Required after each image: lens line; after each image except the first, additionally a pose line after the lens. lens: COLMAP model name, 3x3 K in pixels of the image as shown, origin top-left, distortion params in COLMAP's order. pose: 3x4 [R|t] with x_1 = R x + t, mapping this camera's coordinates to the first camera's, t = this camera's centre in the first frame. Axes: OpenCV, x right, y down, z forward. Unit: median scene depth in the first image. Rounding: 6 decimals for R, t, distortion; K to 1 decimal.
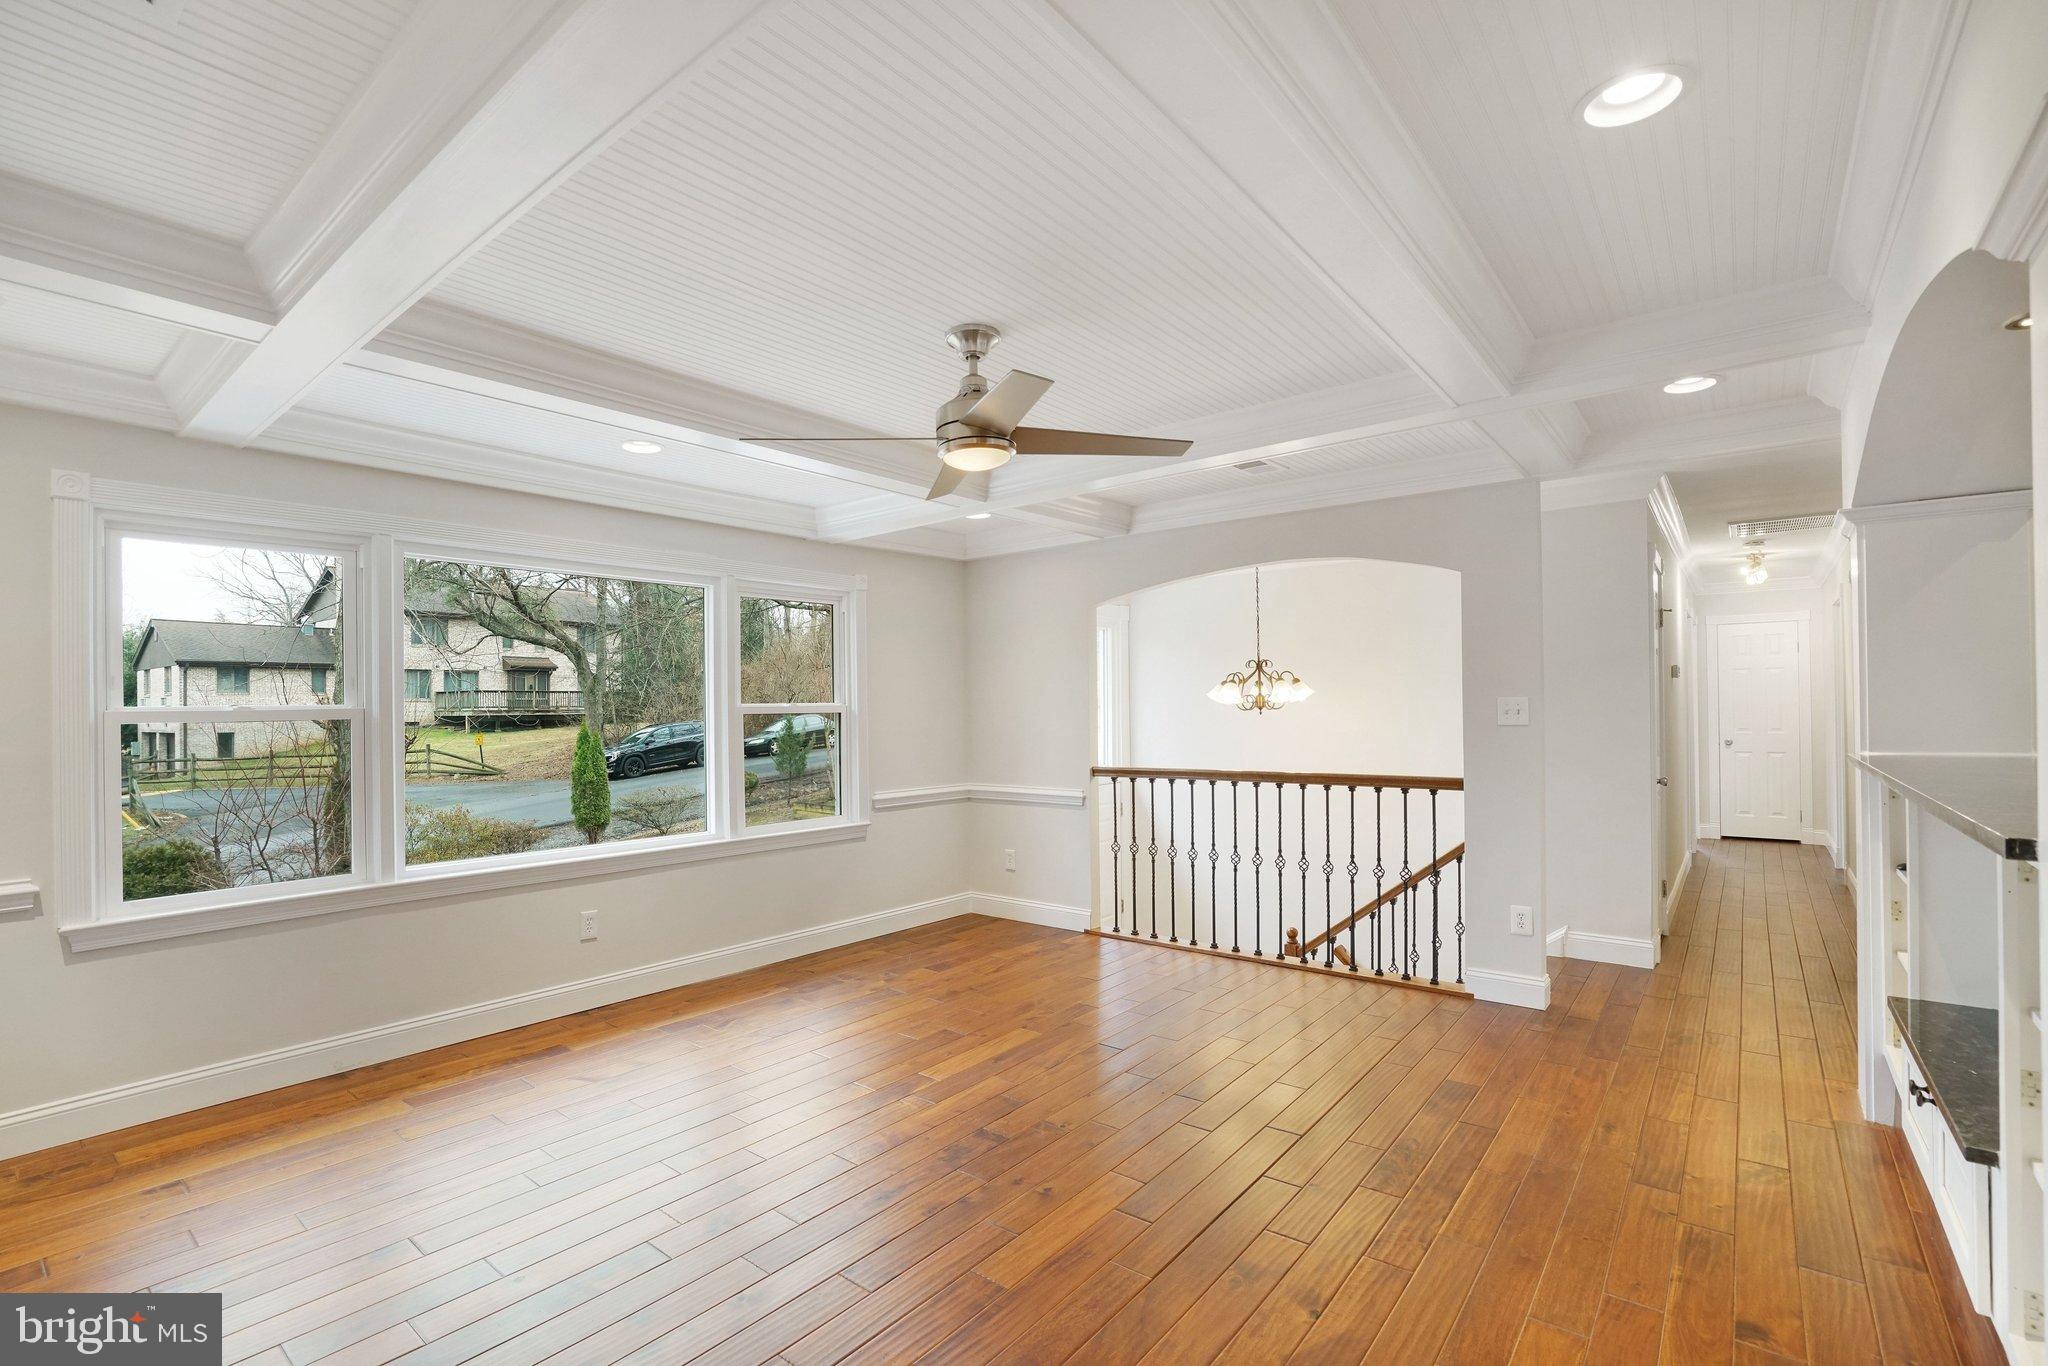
lens RADIAL K [[930.5, 0, 1014.6], [0, 930.5, 696.3], [0, 0, 1]] dist [-0.057834, 0.017359]
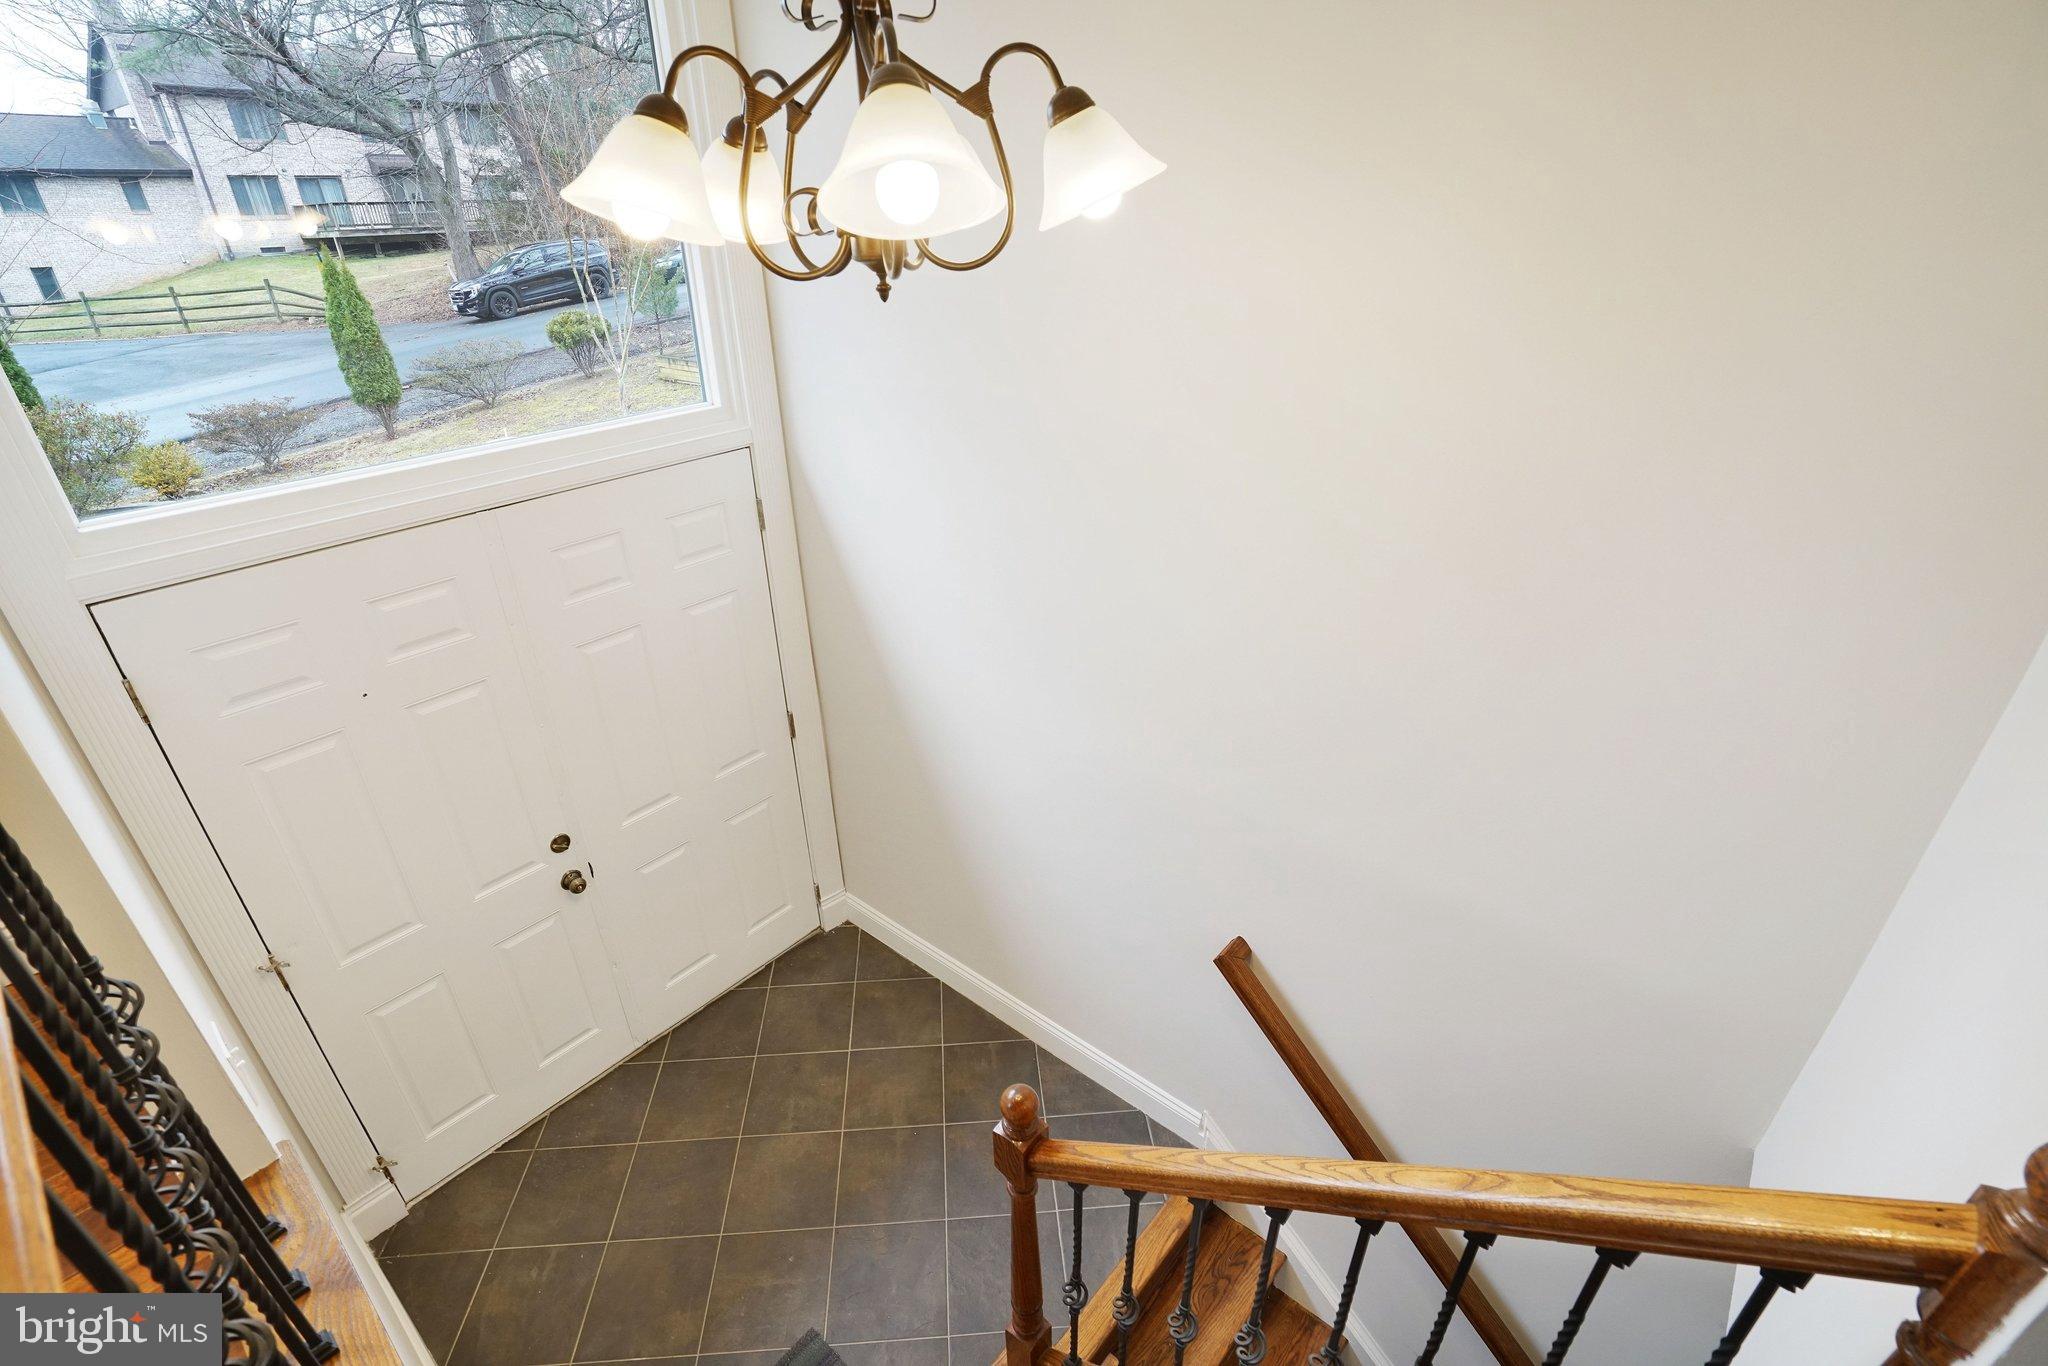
lens RADIAL K [[930.5, 0, 1014.6], [0, 930.5, 696.3], [0, 0, 1]] dist [-0.057834, 0.017359]
pose [[0.999348, 0.014385, -0.033123, 0.070475], [0.003223, 0.878044, 0.478568, -0.000338], [0.035967, -0.478363, 0.877425, 0.187274]]
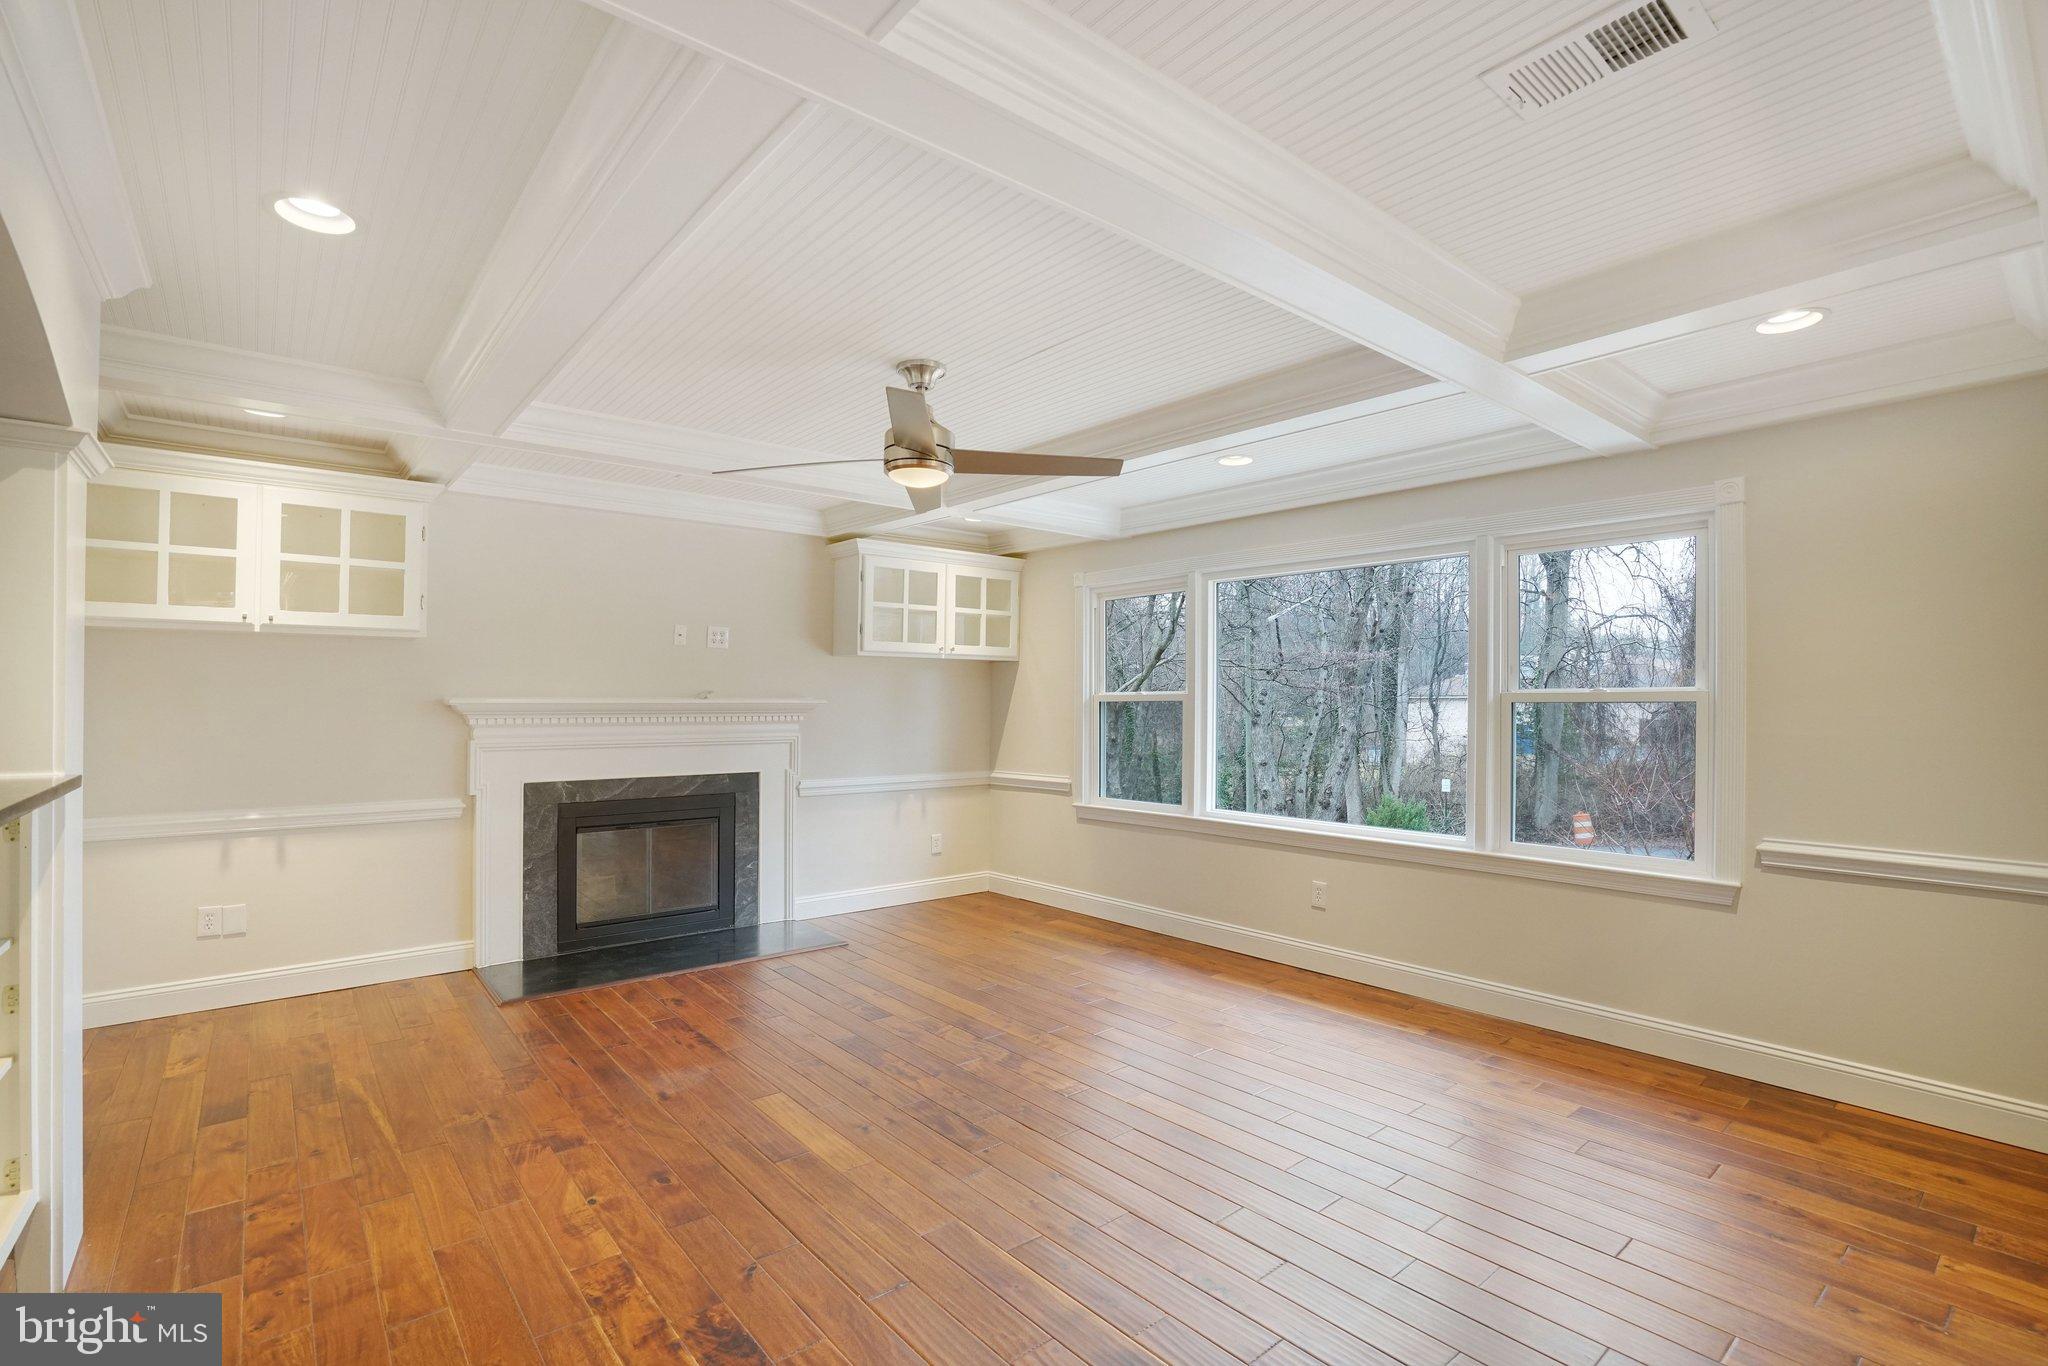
lens RADIAL K [[930.5, 0, 1014.6], [0, 930.5, 696.3], [0, 0, 1]] dist [-0.057834, 0.017359]
pose [[-0.194007, 0.008507, -0.980963, 0.516935], [0.014940, 0.999872, 0.005716, 0.002675], [0.980886, -0.013547, -0.194109, 0.660547]]
